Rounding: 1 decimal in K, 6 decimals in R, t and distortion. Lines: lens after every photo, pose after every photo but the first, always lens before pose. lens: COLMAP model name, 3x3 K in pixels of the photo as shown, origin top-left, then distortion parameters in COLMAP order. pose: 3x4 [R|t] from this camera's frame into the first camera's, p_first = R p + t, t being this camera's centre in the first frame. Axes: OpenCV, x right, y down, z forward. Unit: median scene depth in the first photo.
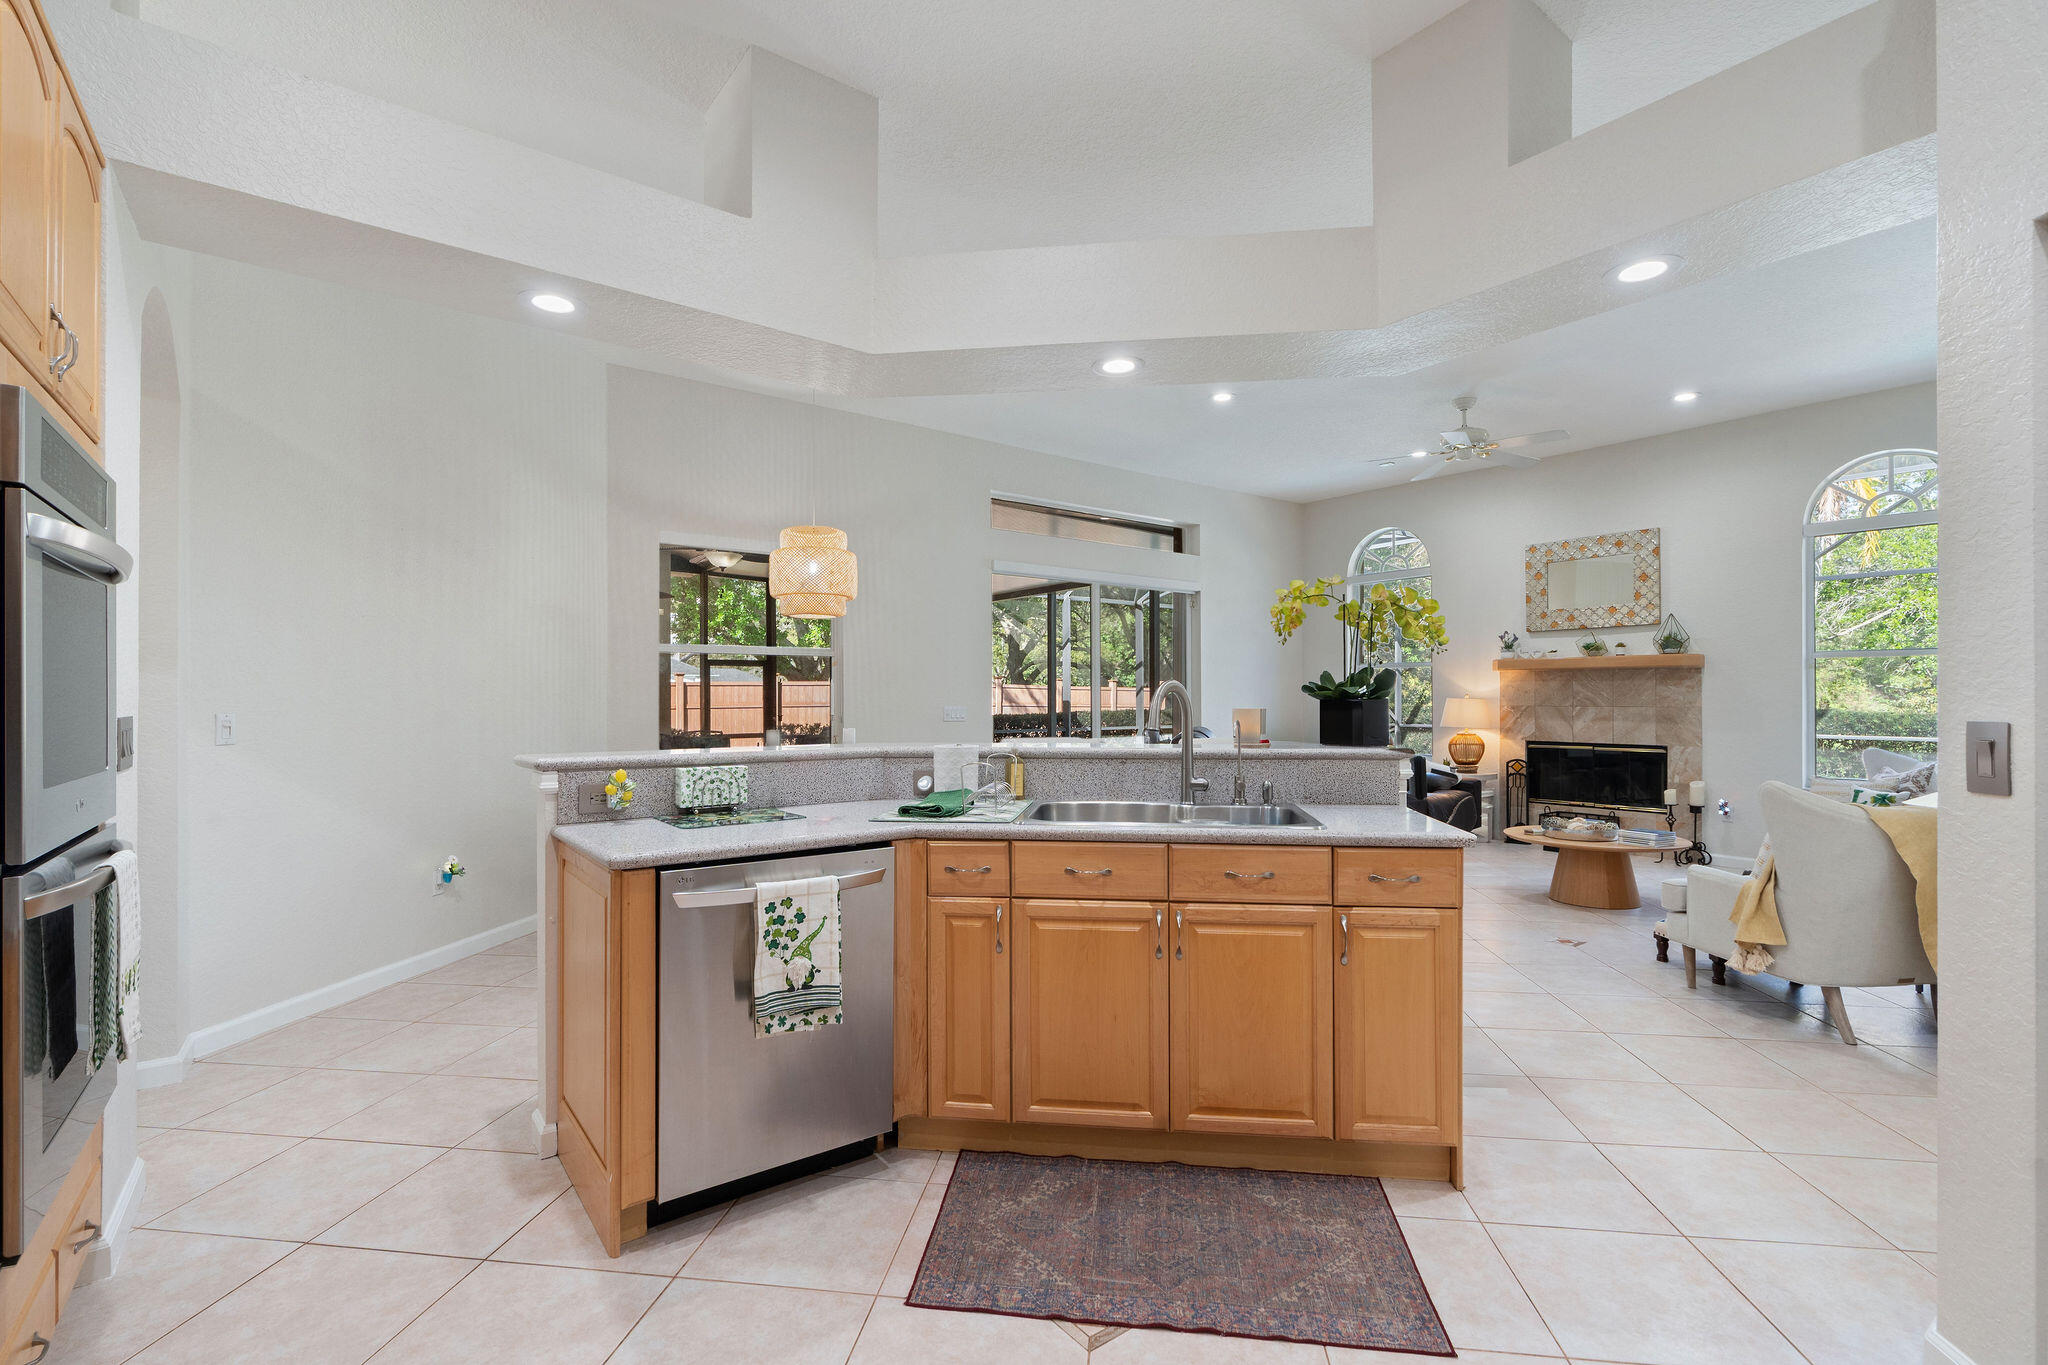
lens RADIAL K [[918.1, 0, 1023.0], [0, 918.1, 690.0], [0, 0, 1]] dist [-0.002481, 0.000962]
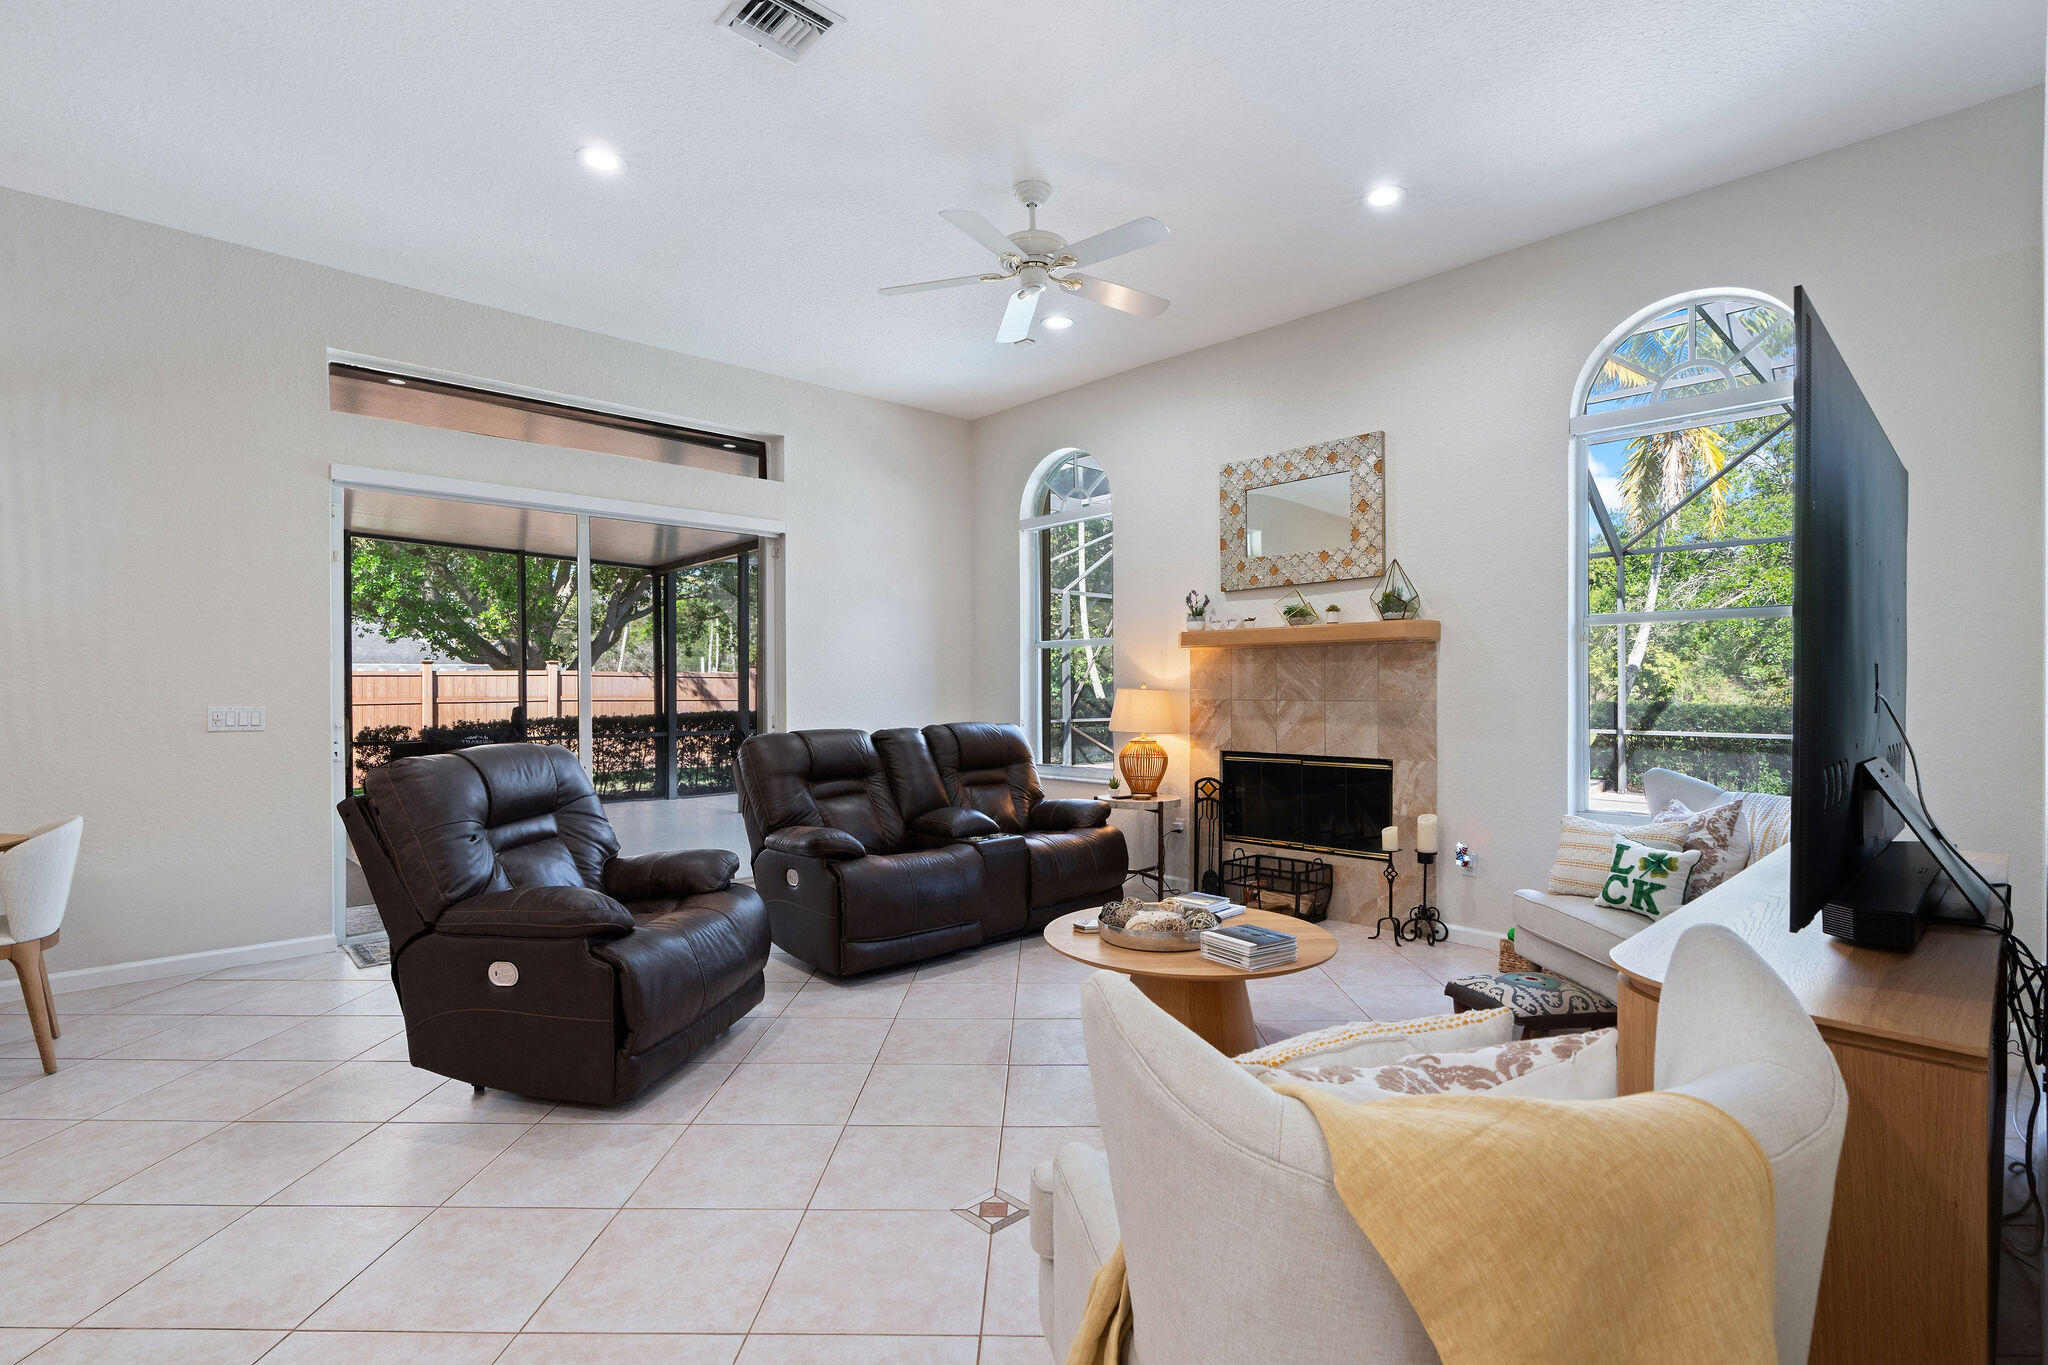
lens RADIAL K [[967.7, 0, 1013.2], [0, 967.7, 688.4], [0, 0, 1]] dist [-0.000141, -0.000217]
pose [[0.994660, -0.002400, 0.103181, 0.343147], [0.001815, 0.999982, 0.005765, 0.004639], [-0.103193, -0.005547, 0.994646, 0.319117]]
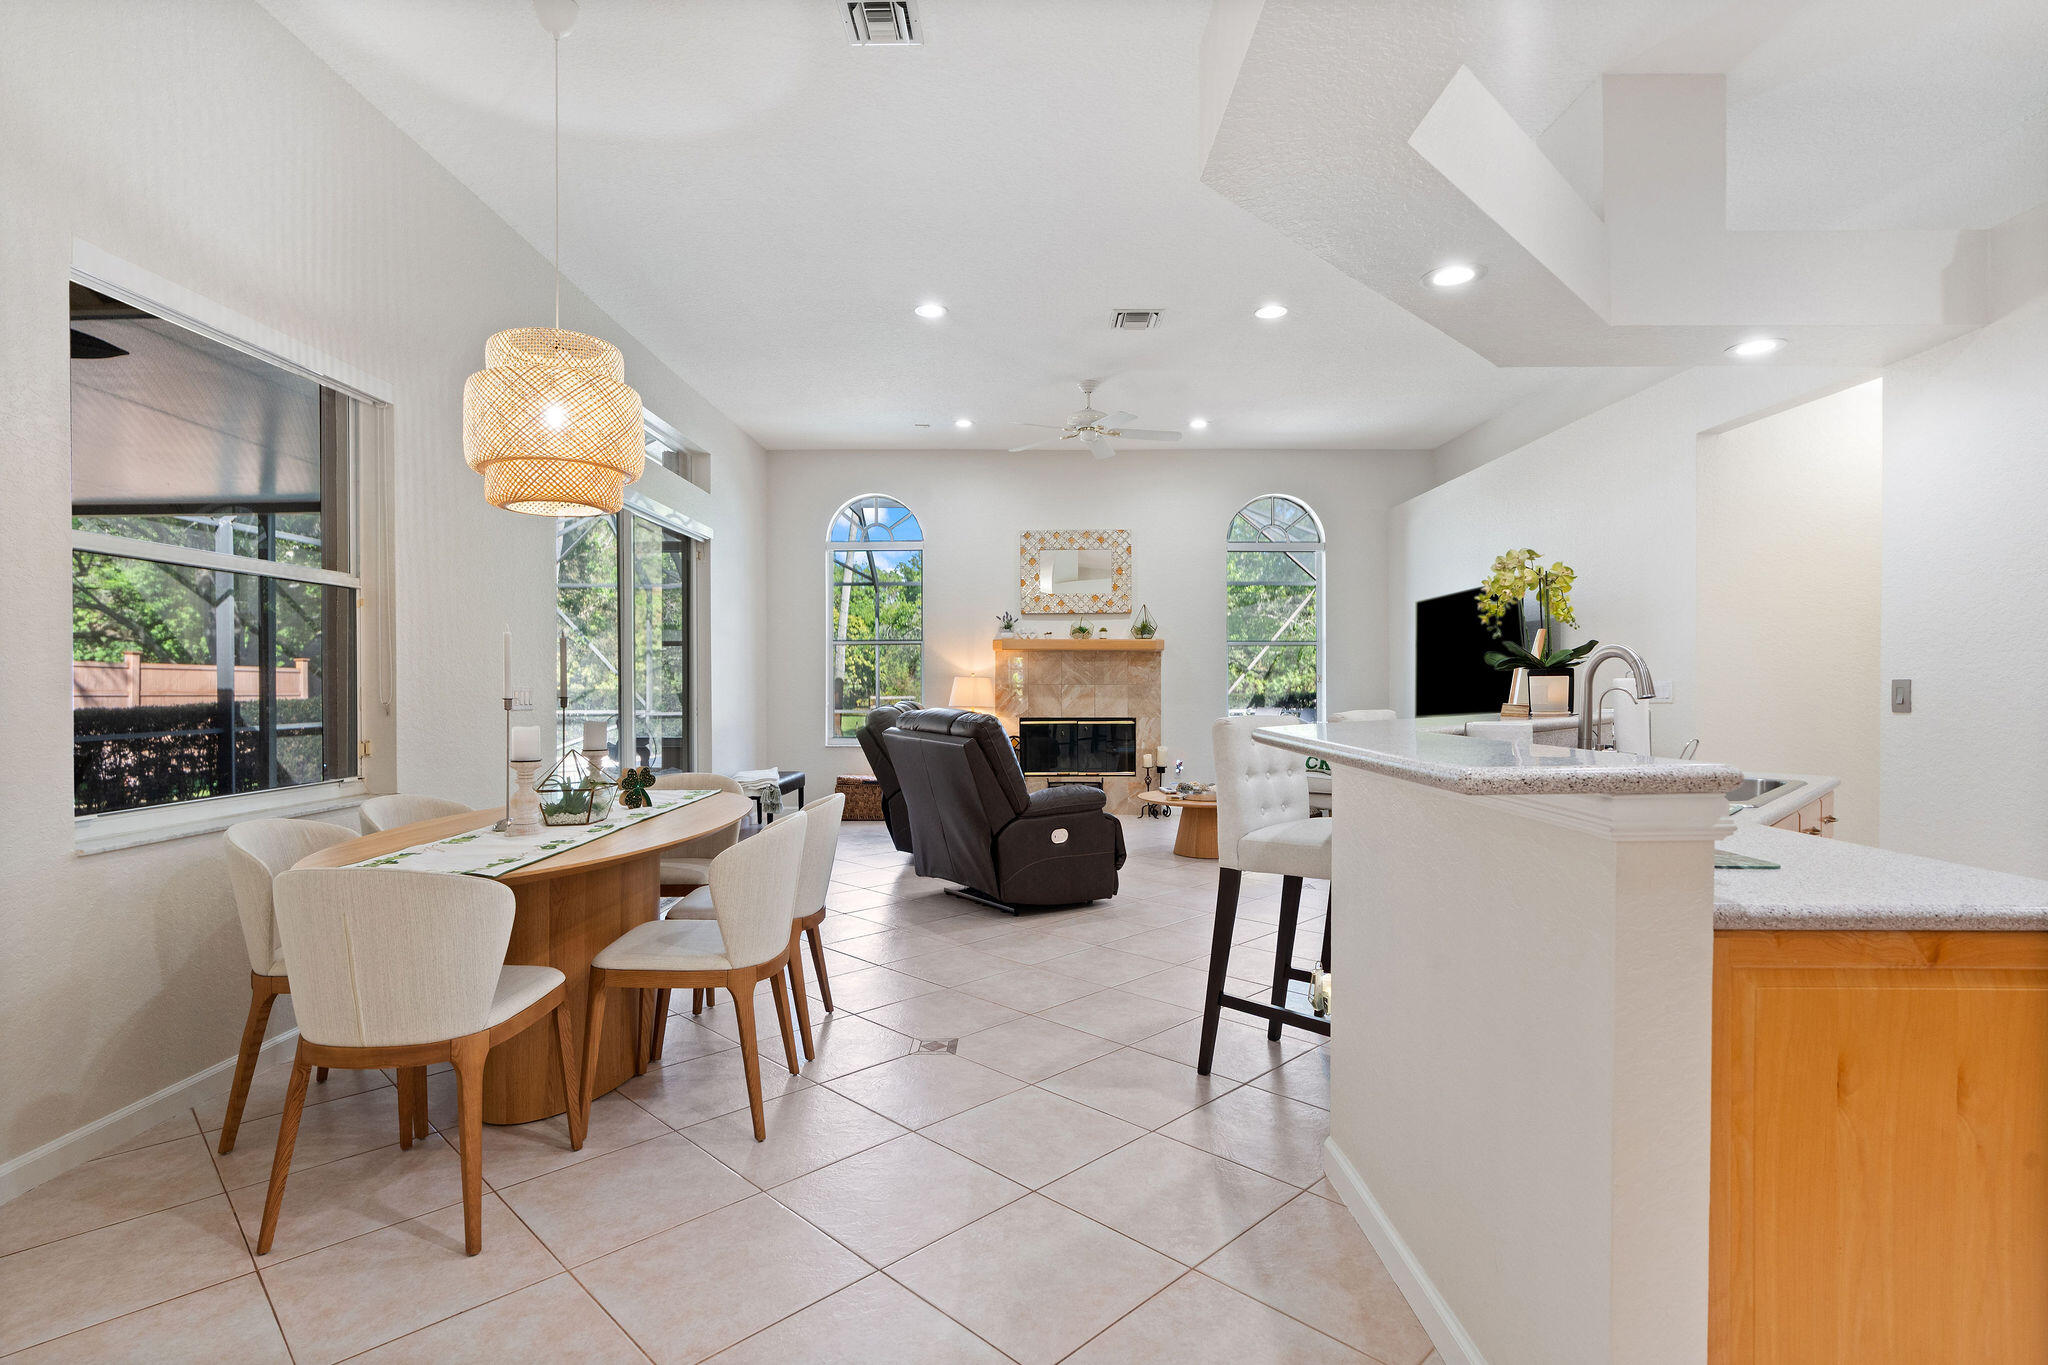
lens RADIAL K [[995.7, 0, 1024.0], [0, 995.7, 682.5], [0, 0, 1]] dist [-0.020510, 0.000091]
pose [[0.610583, -0.001666, 0.791950, -0.372168], [-0.004102, 0.999978, 0.005266, 0.009544], [-0.791941, -0.006464, 0.610563, 0.327003]]
